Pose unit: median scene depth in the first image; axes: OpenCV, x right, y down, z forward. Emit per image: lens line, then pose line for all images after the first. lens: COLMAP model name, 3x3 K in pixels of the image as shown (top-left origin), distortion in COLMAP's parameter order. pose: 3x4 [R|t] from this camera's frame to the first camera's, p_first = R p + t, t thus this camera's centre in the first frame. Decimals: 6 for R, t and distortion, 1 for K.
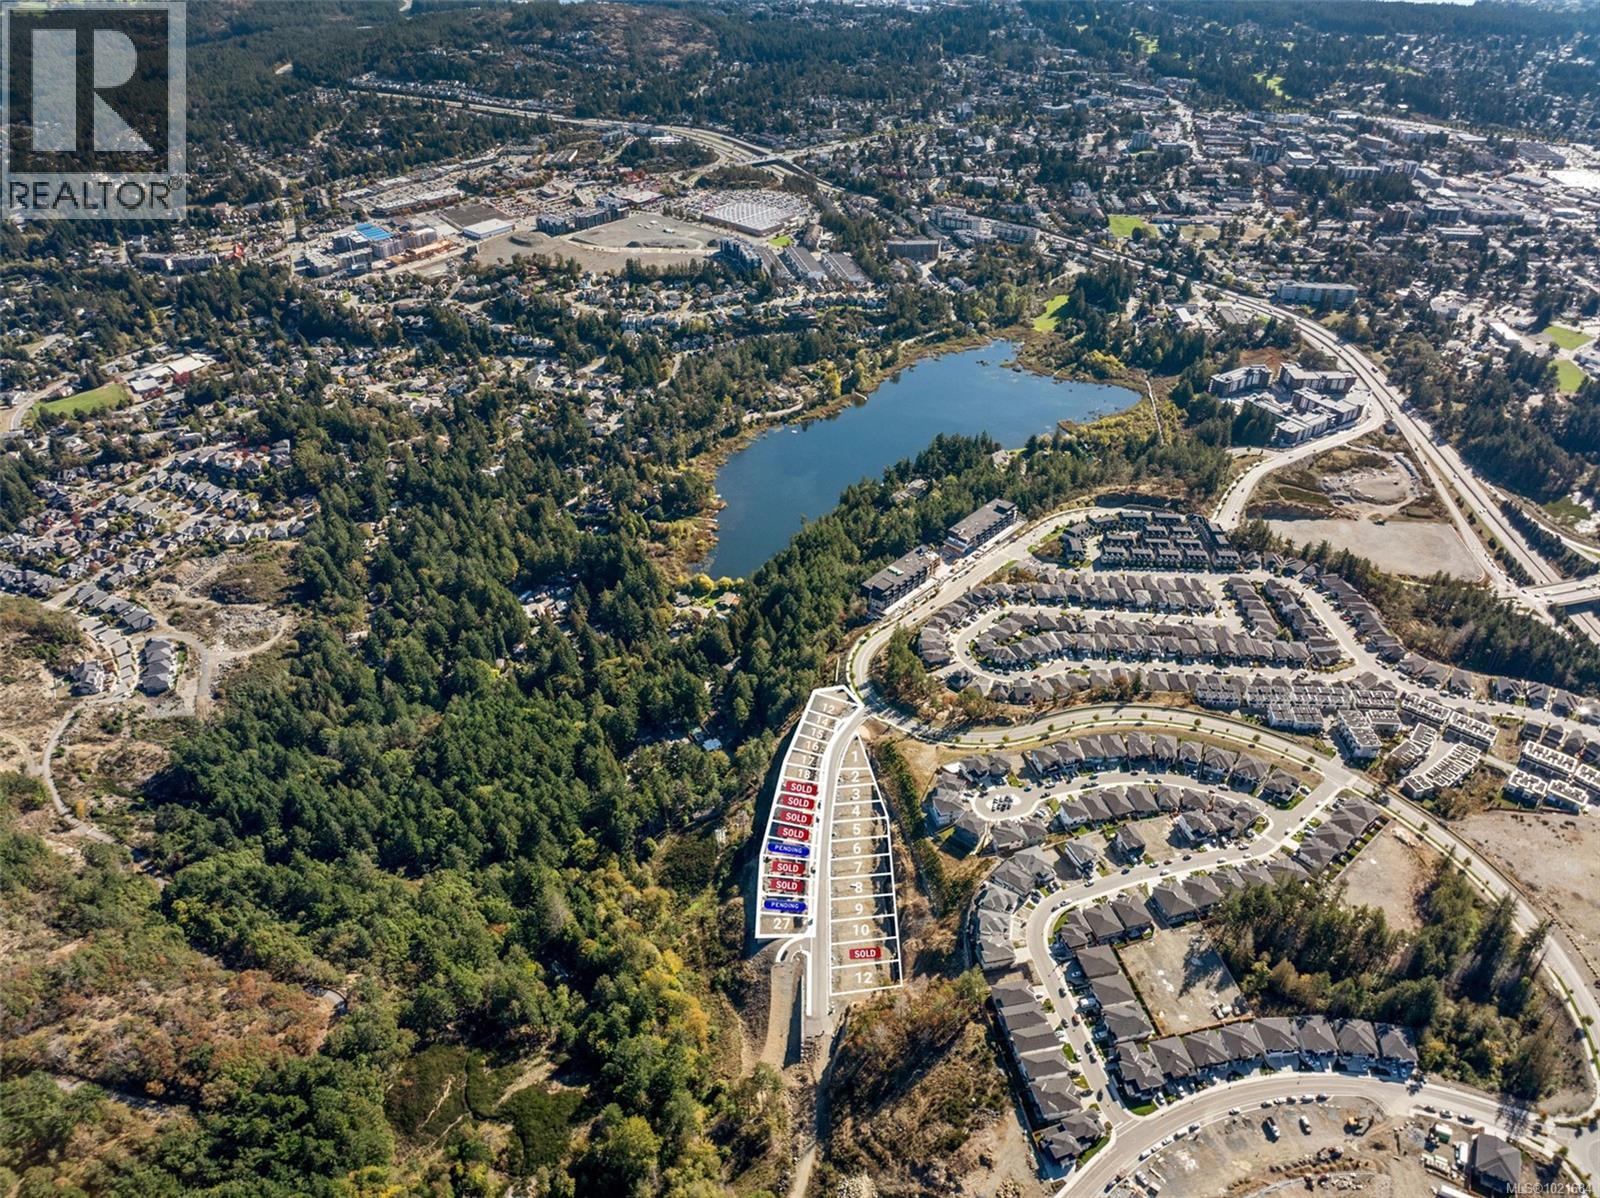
lens RADIAL K [[1126.9, 0, 801.9], [0, 1126.9, 593.5], [0, 0, 1]] dist [-0.023948, -0.026155]
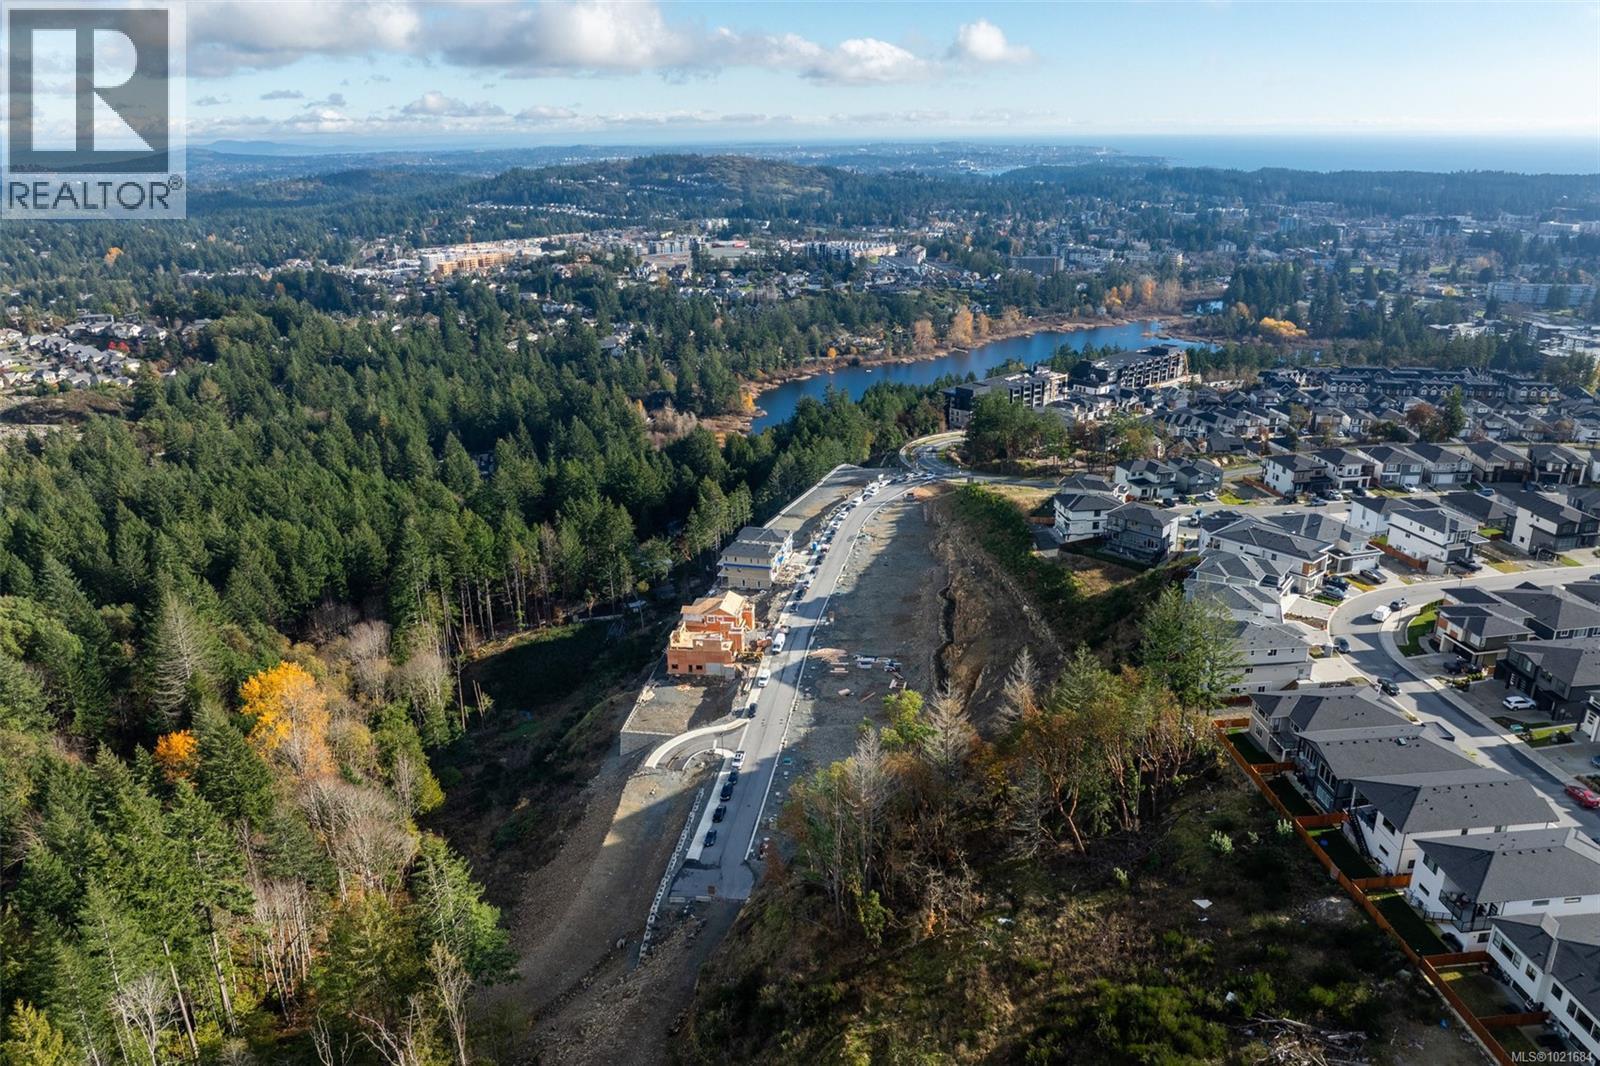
lens RADIAL K [[1131.3, 0, 803.2], [0, 1131.3, 538.3], [0, 0, 1]] dist [-0.026308, -0.020408]
pose [[0.993801, 0.024627, -0.108414, 0.039293], [-0.051989, 0.964908, -0.257389, 0.191142], [0.098271, 0.261430, 0.960207, 0.333562]]
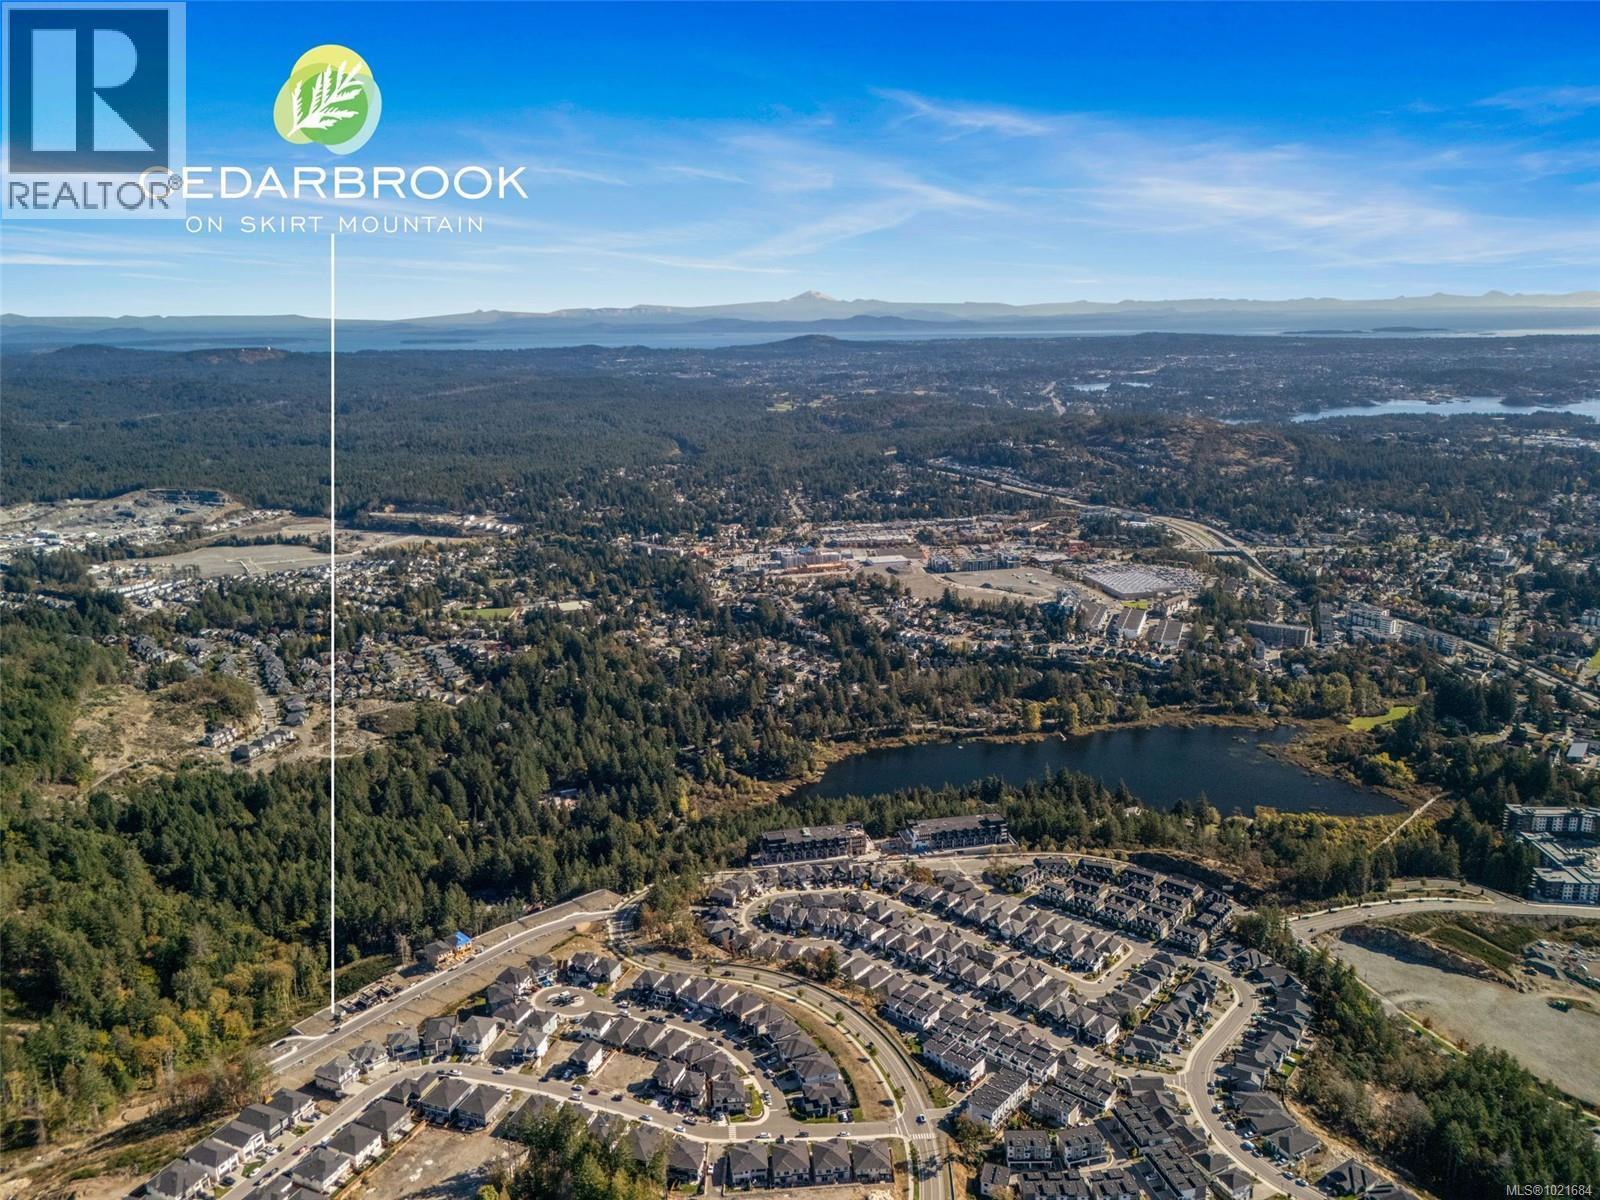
lens RADIAL K [[1171.8, 0, 803.2], [0, 1171.8, 600.3], [0, 0, 1]] dist [0.082038, -0.084797]
pose [[0.810670, 0.134110, -0.569938, 0.504829], [-0.328464, 0.909980, -0.253078, 0.042375], [0.484692, 0.392366, 0.781744, 0.130152]]
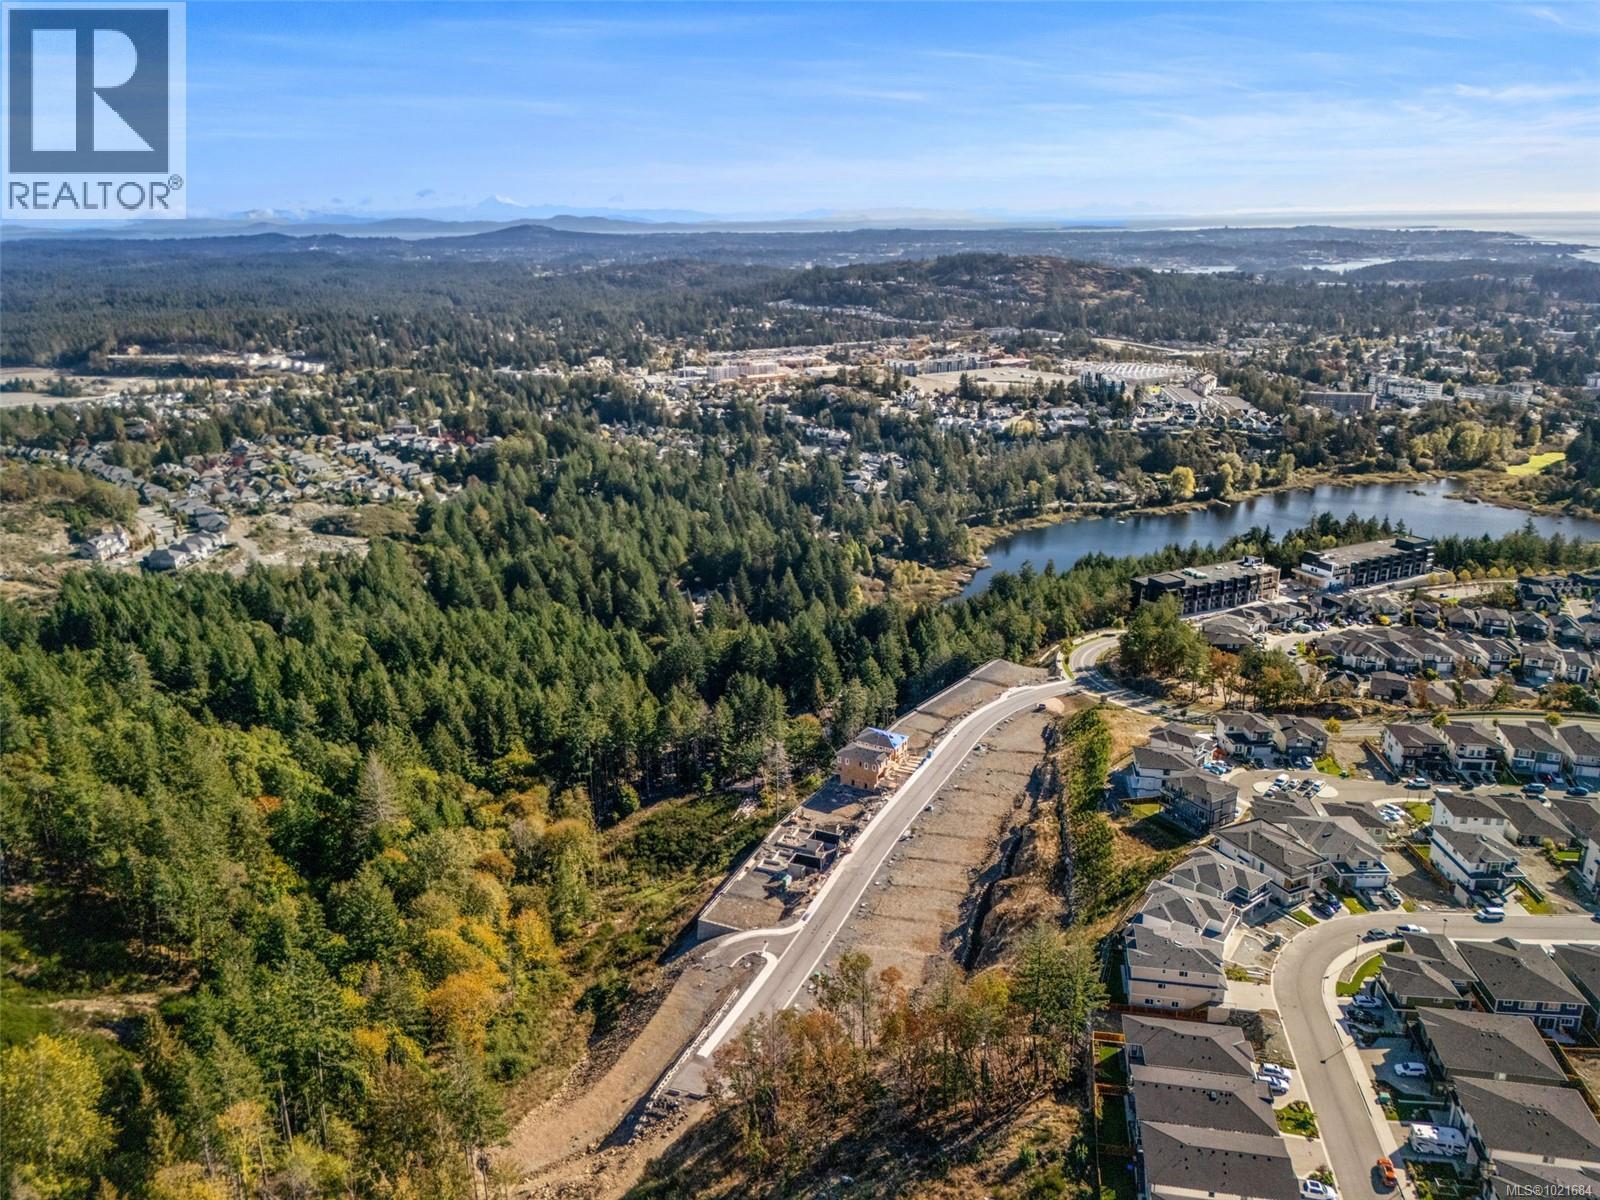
lens RADIAL K [[1171.8, 0, 803.2], [0, 1171.8, 600.3], [0, 0, 1]] dist [0.082038, -0.084797]
pose [[0.930267, 0.105779, -0.351304, 0.092884], [-0.203000, 0.946008, -0.252703, 0.165643], [0.305606, 0.306396, 0.901513, 0.291084]]
